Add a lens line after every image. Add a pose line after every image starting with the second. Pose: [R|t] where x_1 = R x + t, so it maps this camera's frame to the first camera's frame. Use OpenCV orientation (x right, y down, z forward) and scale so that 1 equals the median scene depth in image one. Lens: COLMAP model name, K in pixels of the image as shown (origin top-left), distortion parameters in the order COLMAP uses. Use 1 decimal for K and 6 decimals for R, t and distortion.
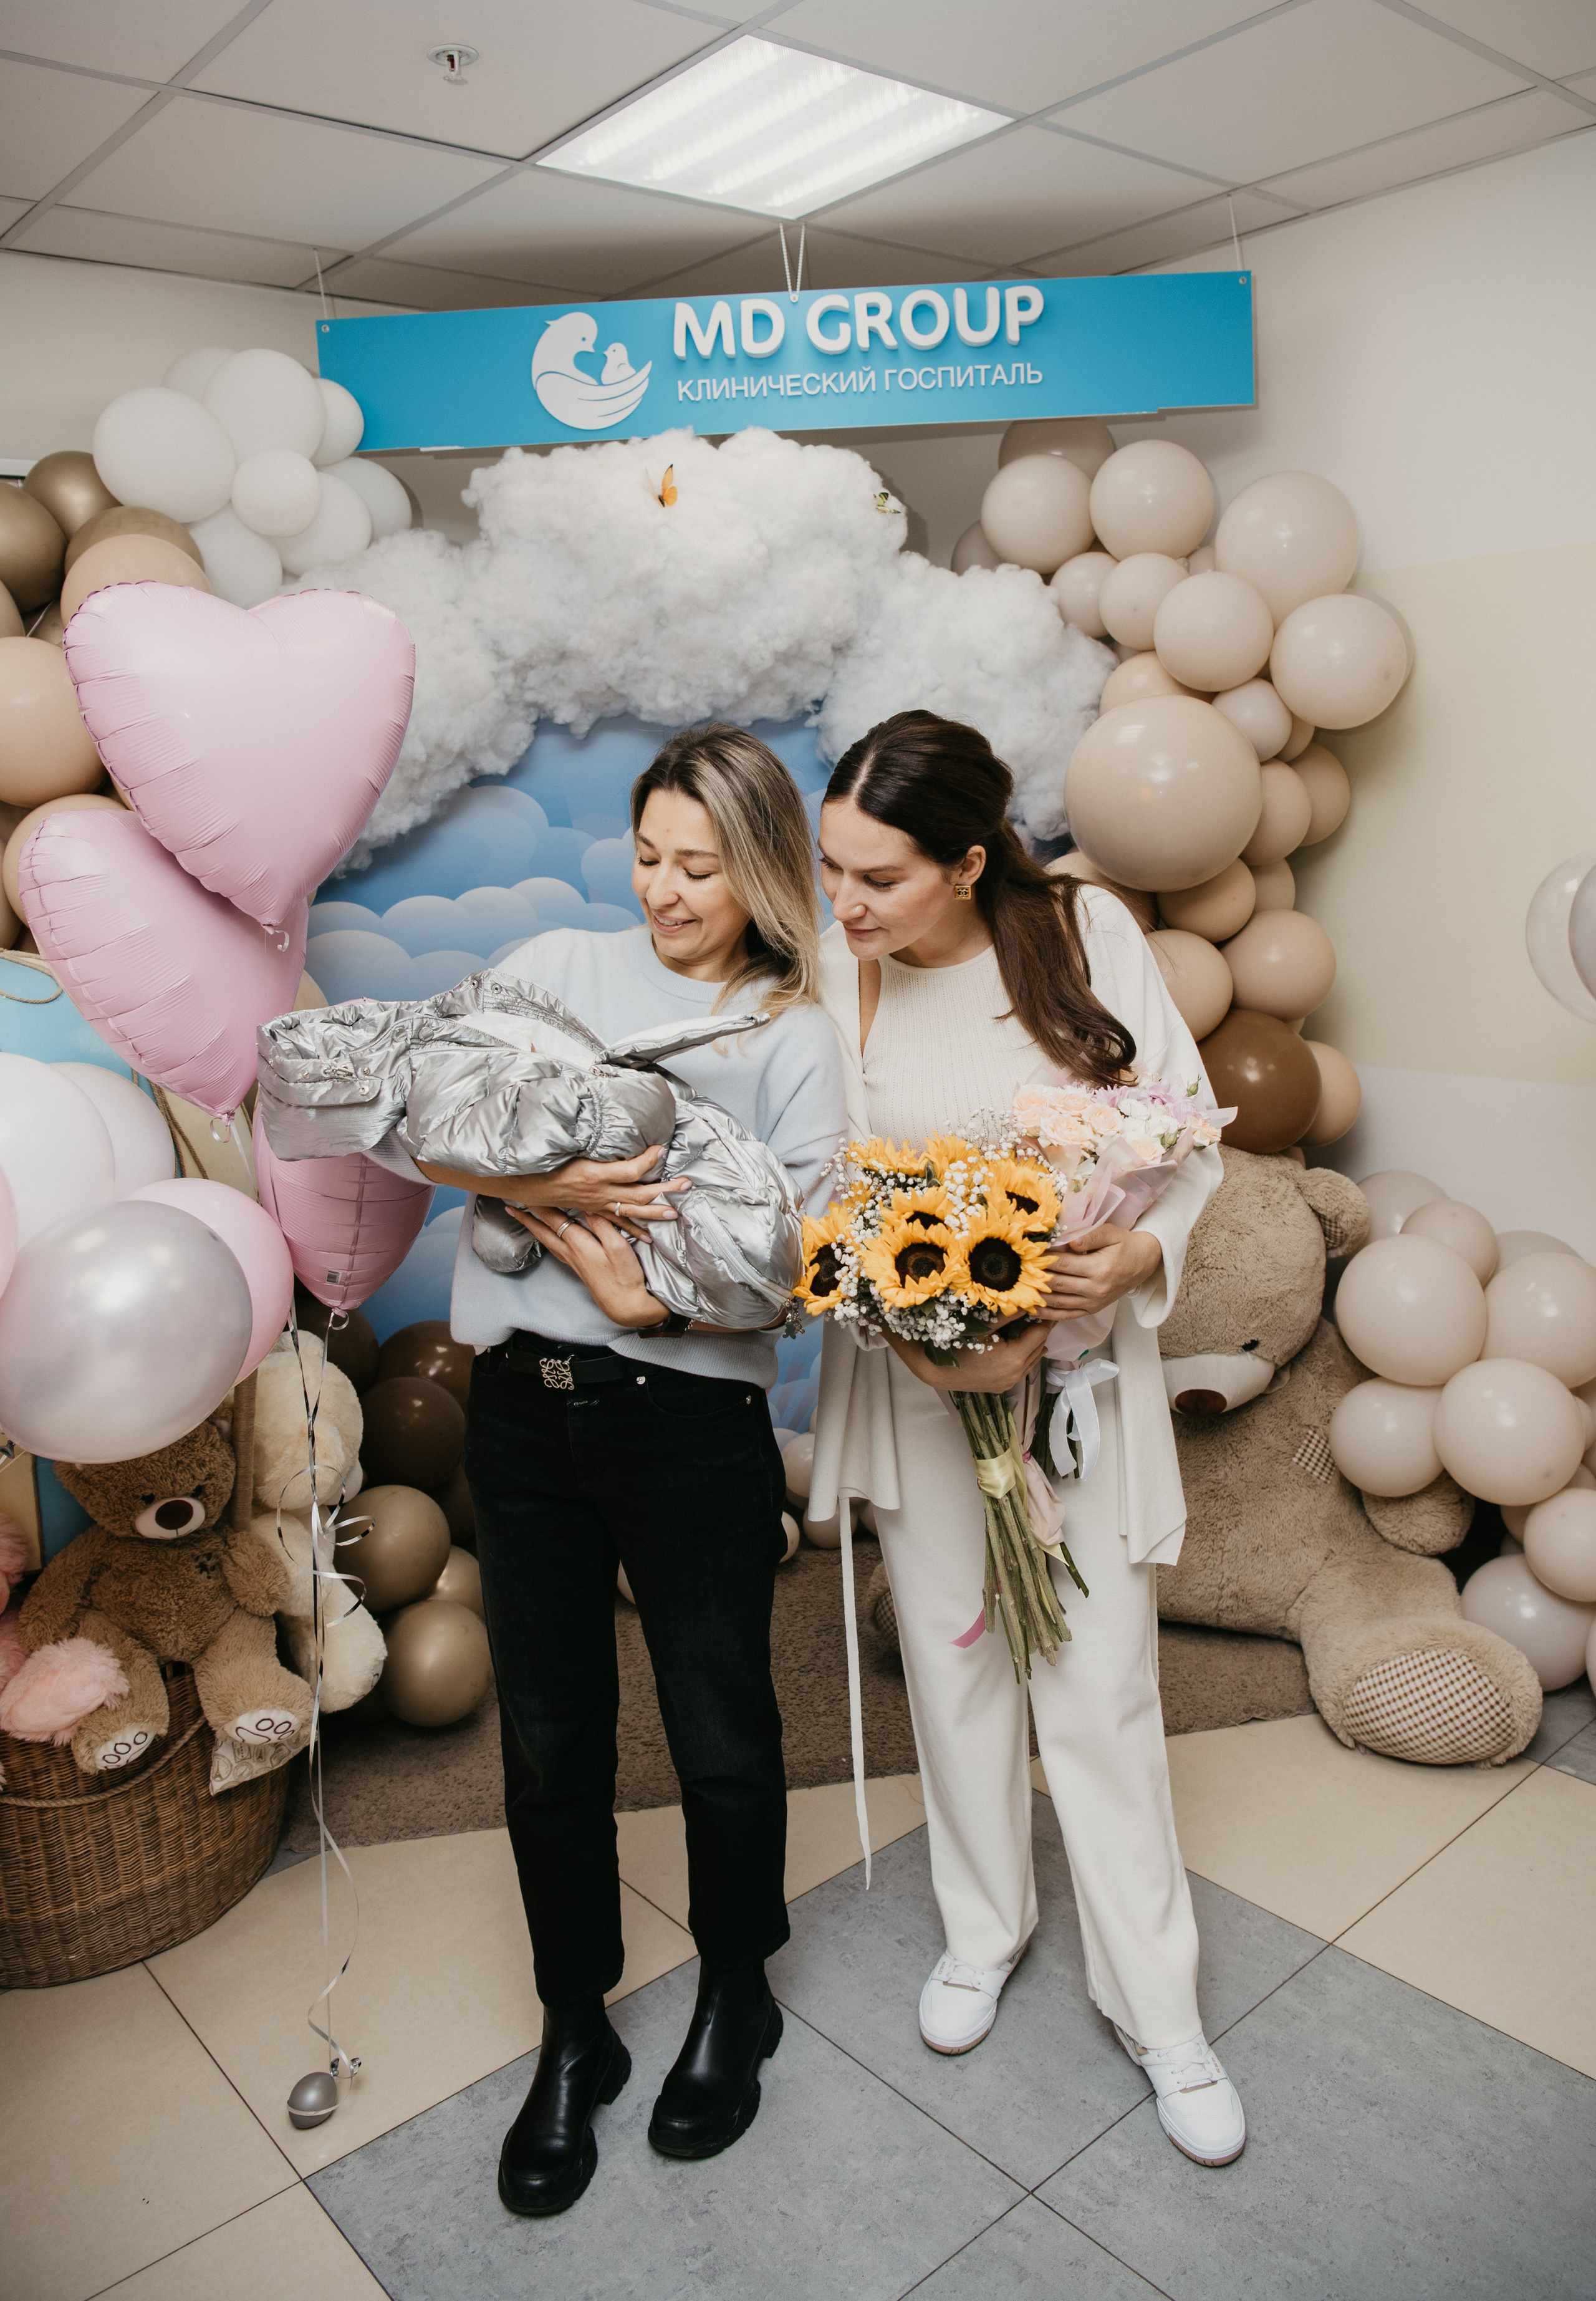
lens RADIAL K [[1708.1, 0, 837.7], [0, 1708.1, 1046.5], [0, 0, 1]] dist [-0.075992, 0.016740]
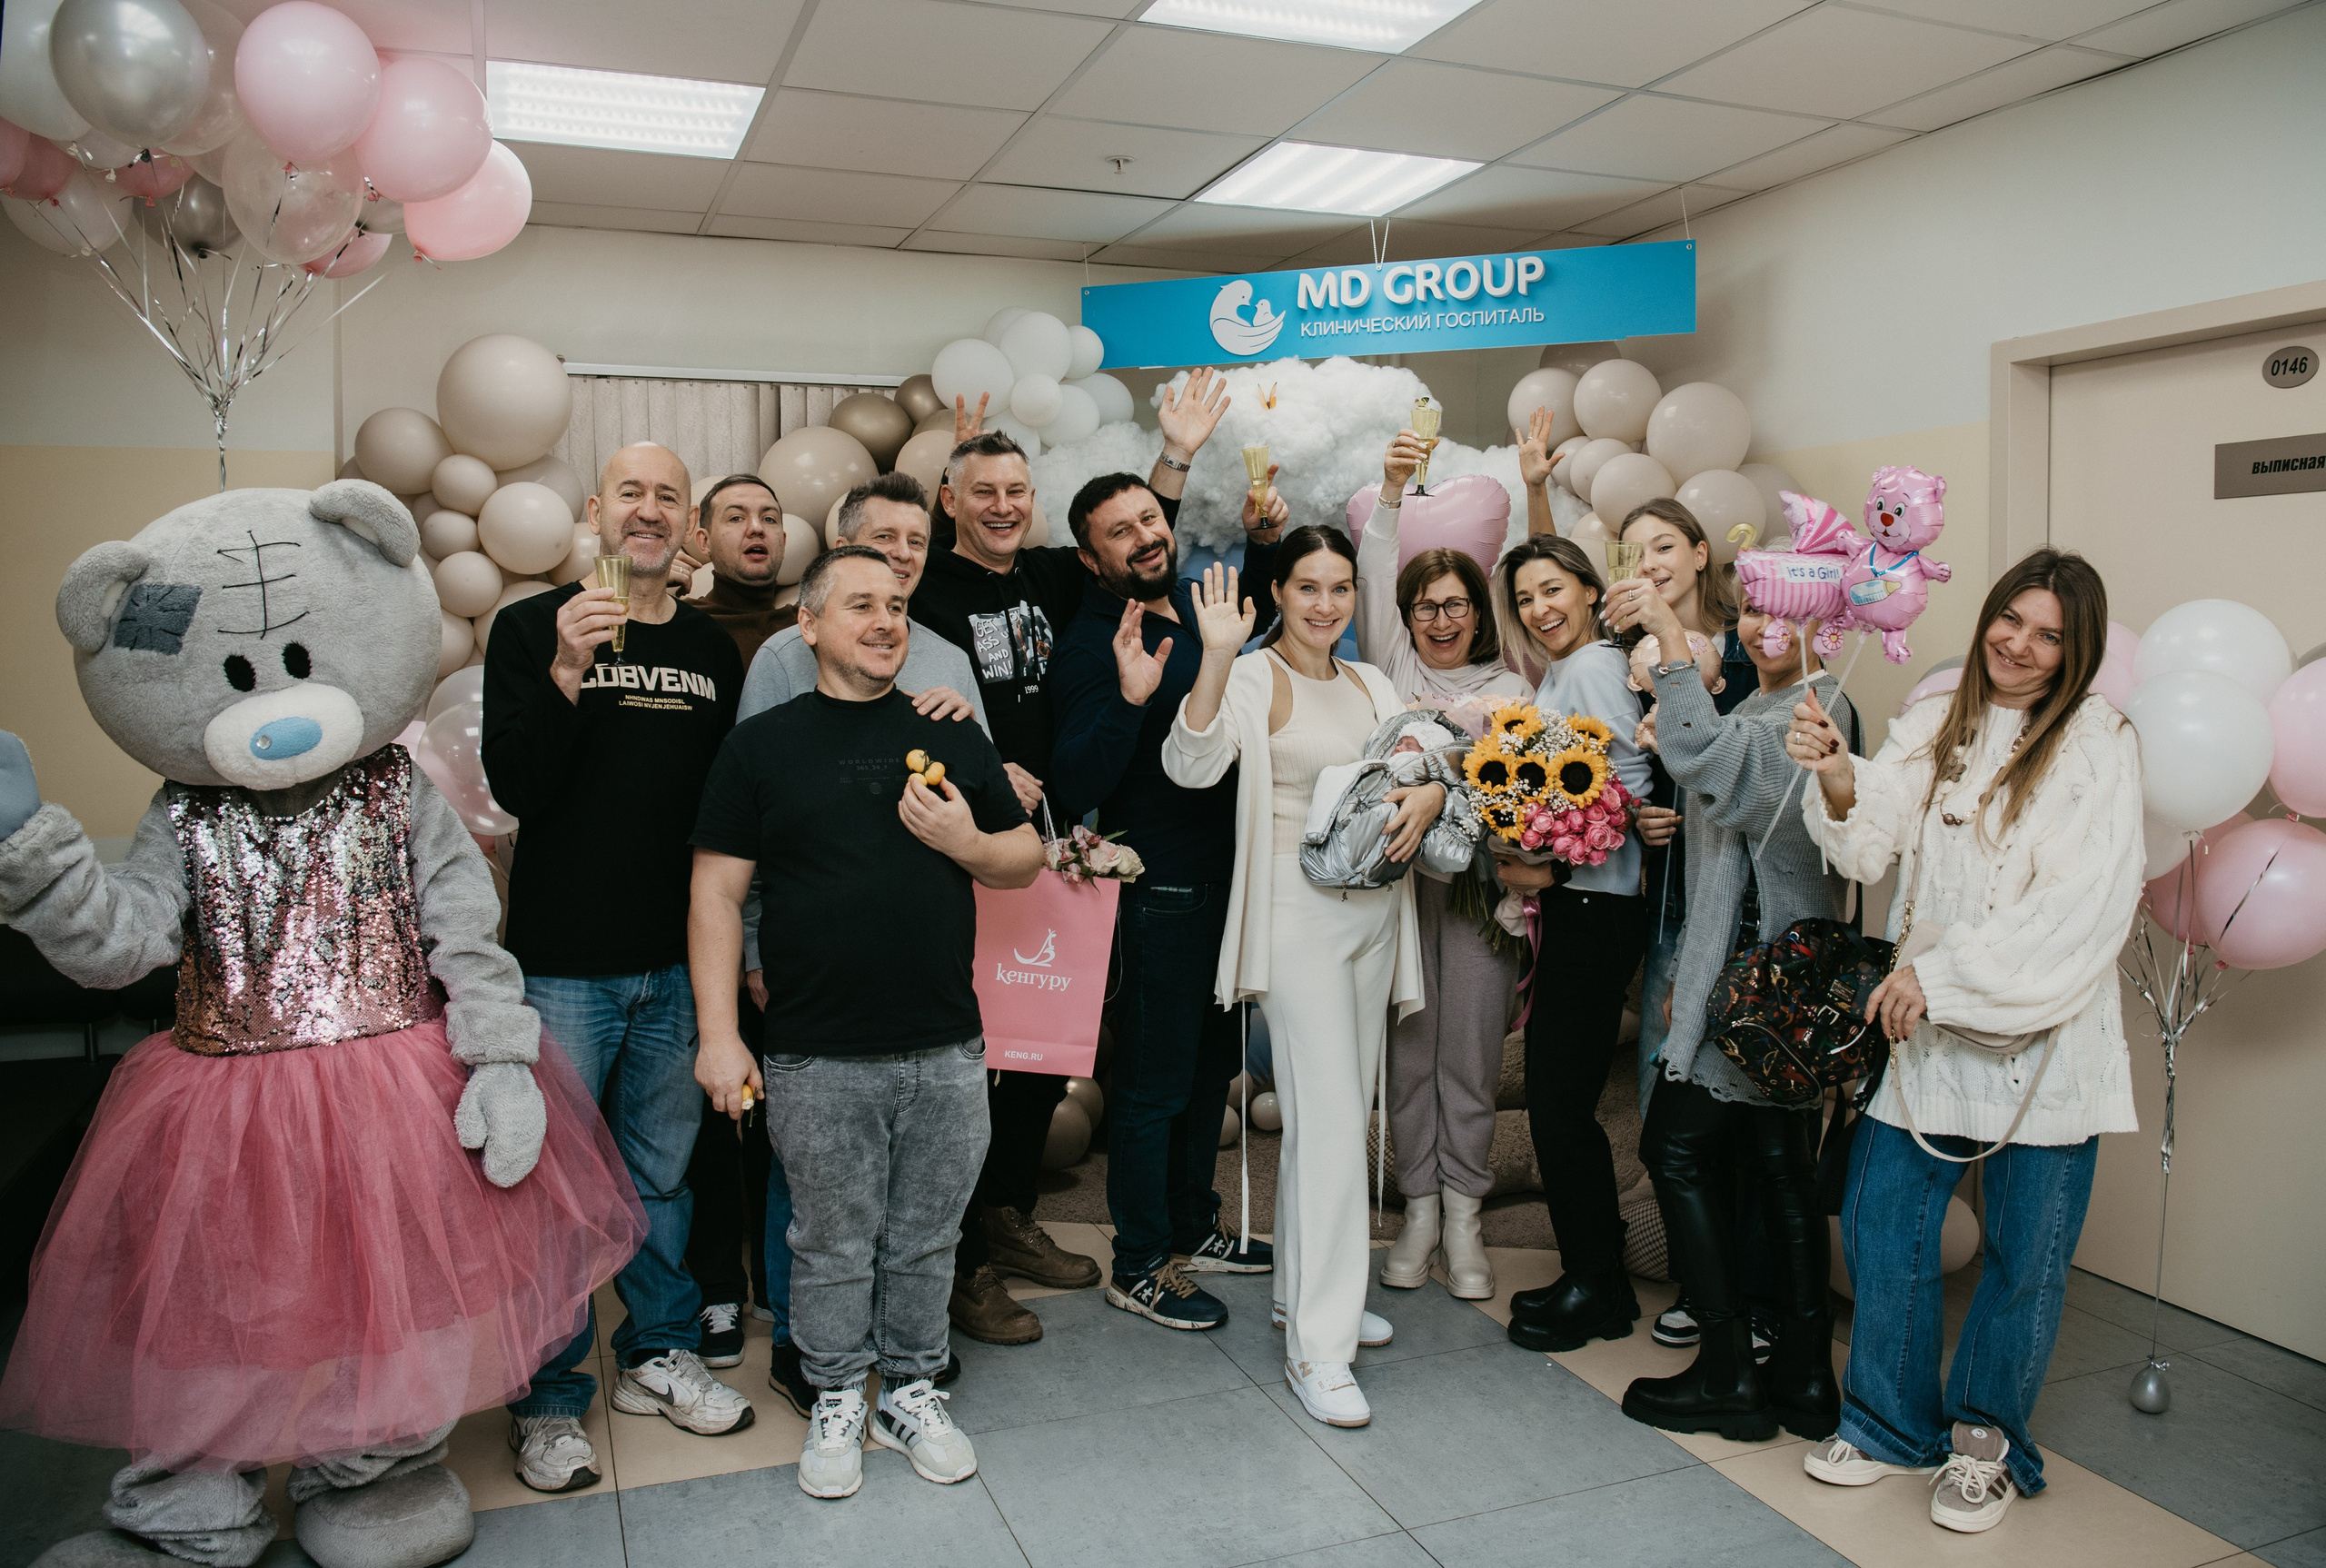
lens RADIAL K [[1730.9, 0, 1174.5], [0, 1730.9, 732.2], [0, 0, 1]] dist [-0.070133, 0.008801]
pose [[0.936771, 0.061983, -0.344410, 0.369610], [-0.090468, 0.993626, -0.067246, 0.086596], [0.338047, 0.094152, 0.936408, -0.468195]]
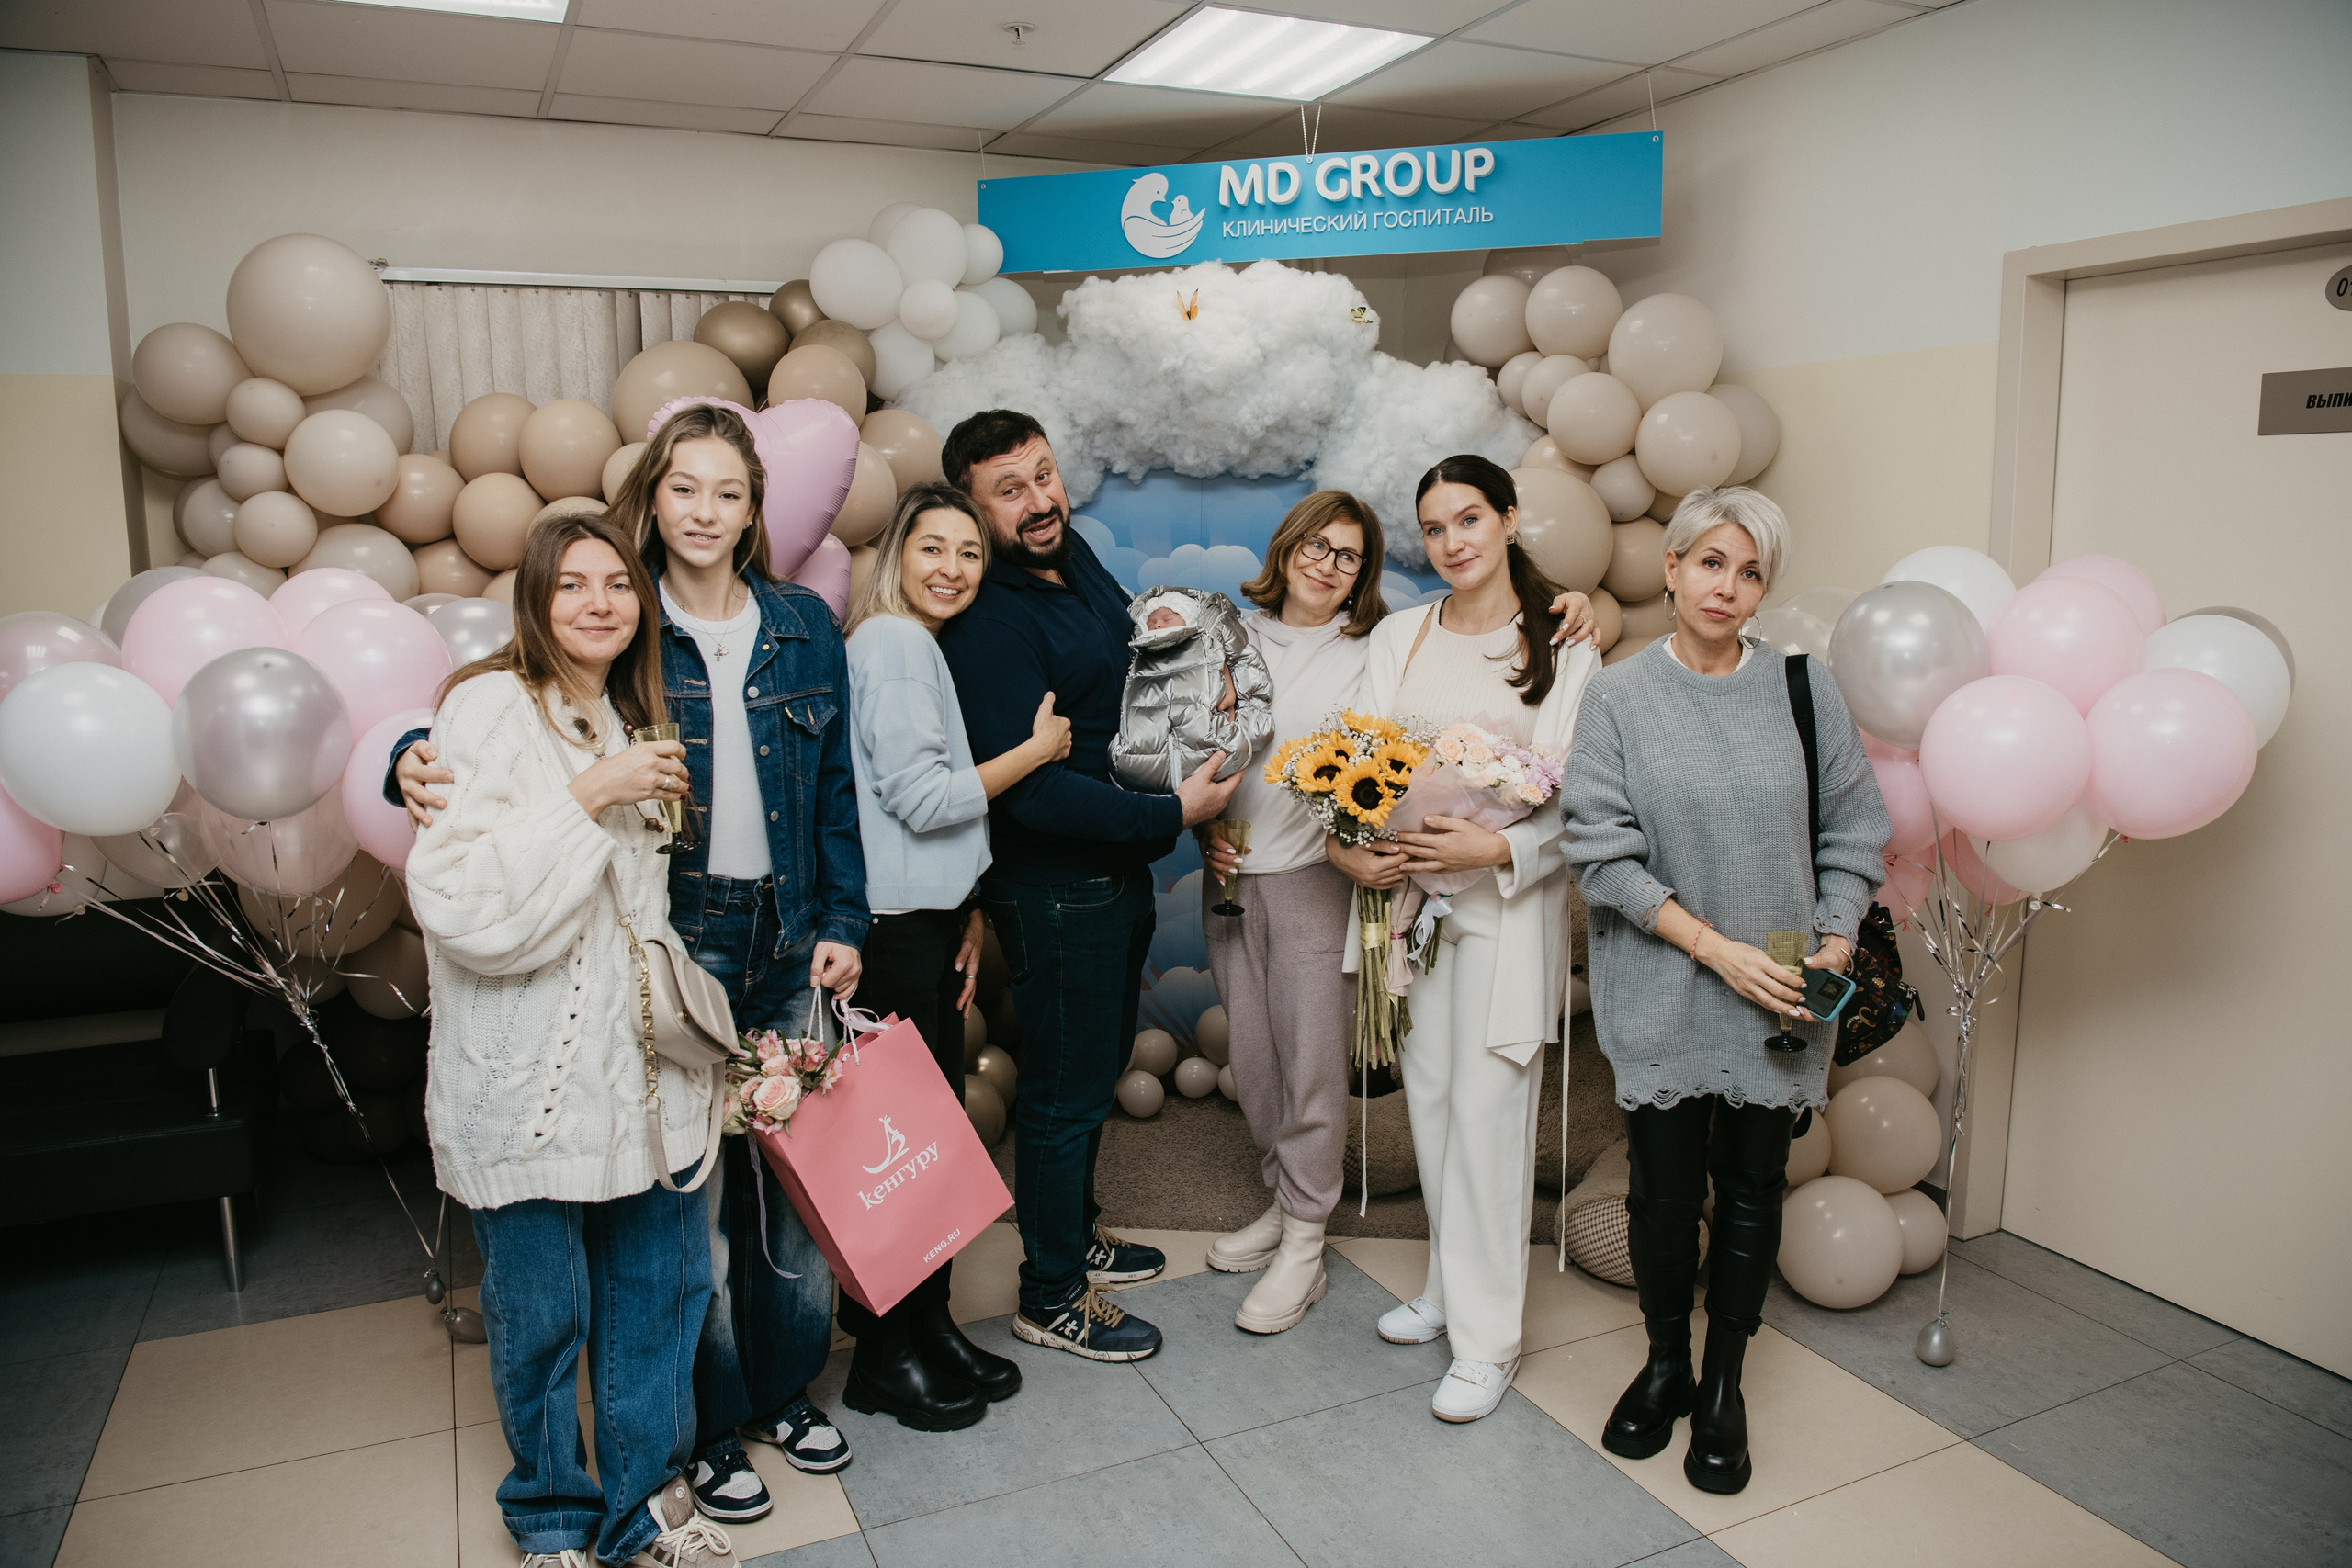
lens RADIAL K [[1618.3, 0, 1185.3], [0, 1618.3, 787.3], [0, 0, 1]] dist [-0.076795, 0.020452]
pose [[0.958345, 0.082920, -0.273312, 0.279616], [-0.077144, 0.996512, 0.031832, 0.021057], [0.274998, -0.009422, 0.961399, -0.265699]]
